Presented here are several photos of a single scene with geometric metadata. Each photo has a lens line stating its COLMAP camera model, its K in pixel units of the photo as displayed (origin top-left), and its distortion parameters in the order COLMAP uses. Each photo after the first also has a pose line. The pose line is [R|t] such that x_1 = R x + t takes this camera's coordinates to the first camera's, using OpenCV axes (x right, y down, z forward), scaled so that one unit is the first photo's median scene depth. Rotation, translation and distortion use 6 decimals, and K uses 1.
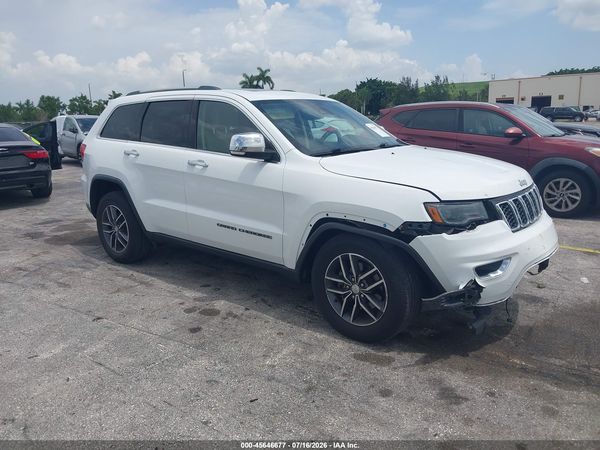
lens RADIAL K [[504.1, 0, 303.4], [0, 504.1, 200.2], [0, 0, 1]] dist [-0.001874, 0.001355]
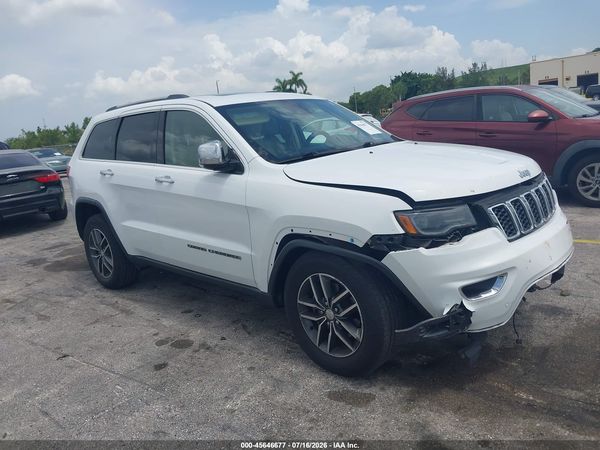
lens RADIAL K [[504.1, 0, 303.4], [0, 504.1, 200.2], [0, 0, 1]] dist [-0.001874, 0.001355]
pose [[0.993698, -0.069024, -0.088314, 0.122197], [0.068783, 0.997615, -0.005765, -0.014266], [0.088501, -0.000346, 0.996076, 0.111199]]
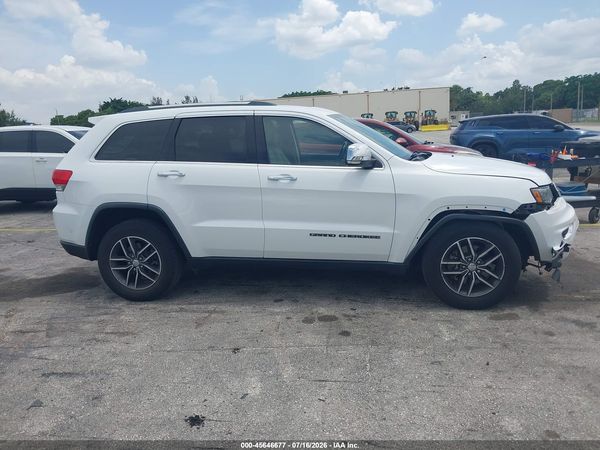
lens RADIAL K [[504.1, 0, 303.4], [0, 504.1, 200.2], [0, 0, 1]] dist [-0.001874, 0.001355]
pose [[0.861596, -0.092106, 0.499168, -0.693046], [0.111591, 0.993711, -0.009255, -0.014112], [-0.495176, 0.063677, 0.866456, 0.113244]]
